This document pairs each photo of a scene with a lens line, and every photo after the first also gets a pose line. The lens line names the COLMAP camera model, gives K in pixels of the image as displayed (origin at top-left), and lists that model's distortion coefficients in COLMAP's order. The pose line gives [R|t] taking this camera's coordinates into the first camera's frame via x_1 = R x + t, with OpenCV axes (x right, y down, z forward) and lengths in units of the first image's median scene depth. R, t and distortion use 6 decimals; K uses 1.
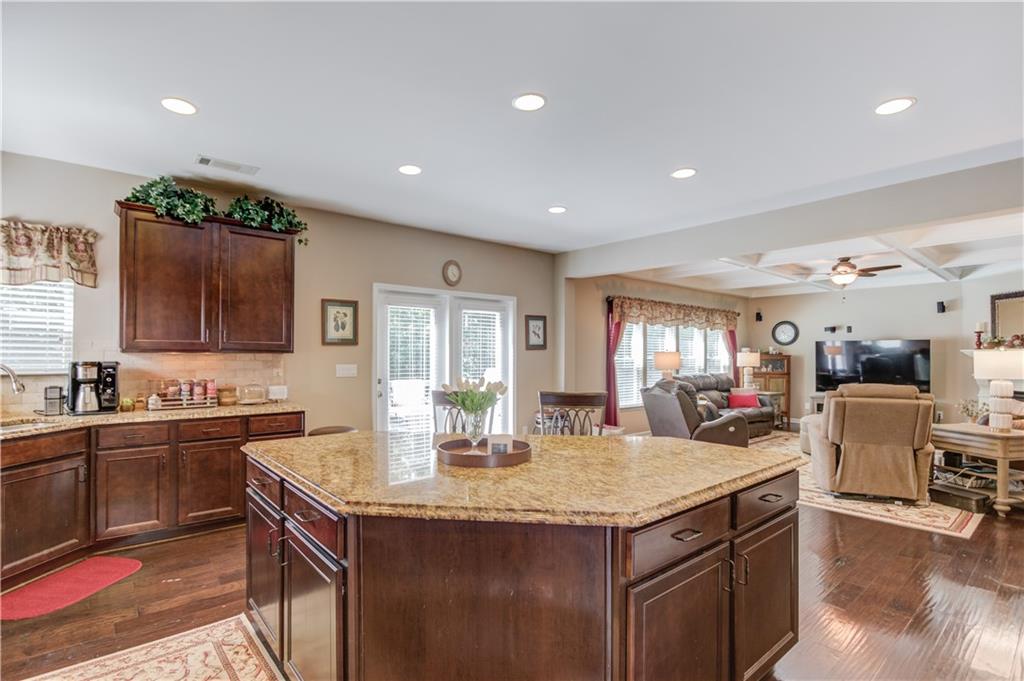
lens RADIAL K [[483.4, 0, 511.4], [0, 483.4, 352.7], [0, 0, 1]] dist [-0.000087, 0.000063]
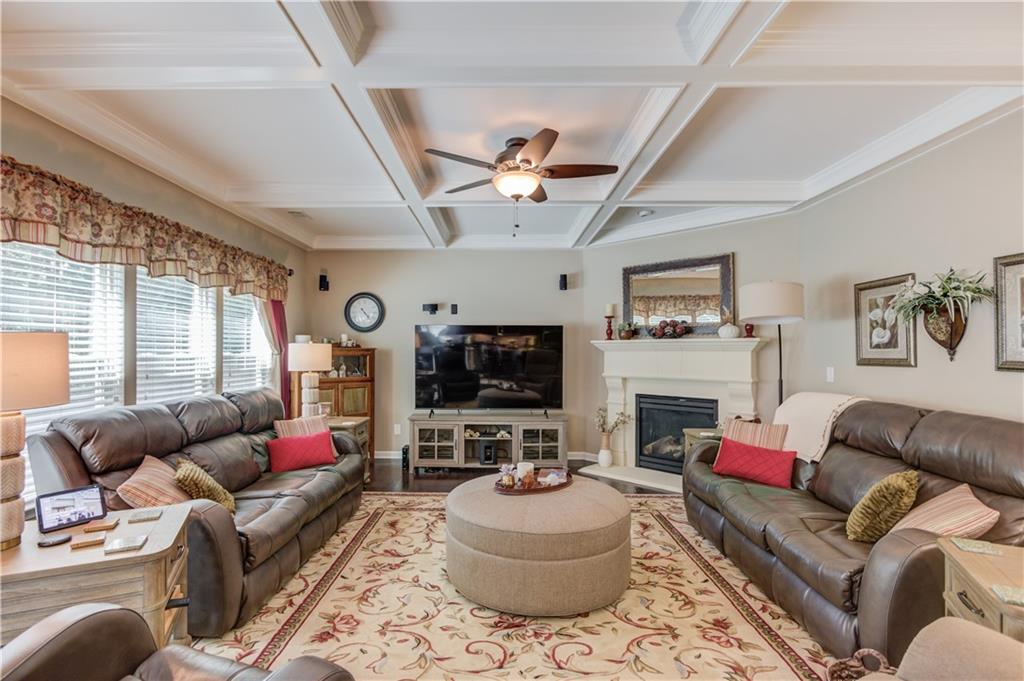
lens RADIAL K [[483.4, 0, 493.6], [0, 483.4, 349.2], [0, 0, 1]] dist [-0.000087, 0.000063]
pose [[0.661163, -0.001506, 0.750241, 0.258516], [-0.002262, 0.999989, 0.004001, 0.003761], [-0.750239, -0.004342, 0.661153, 0.566080]]
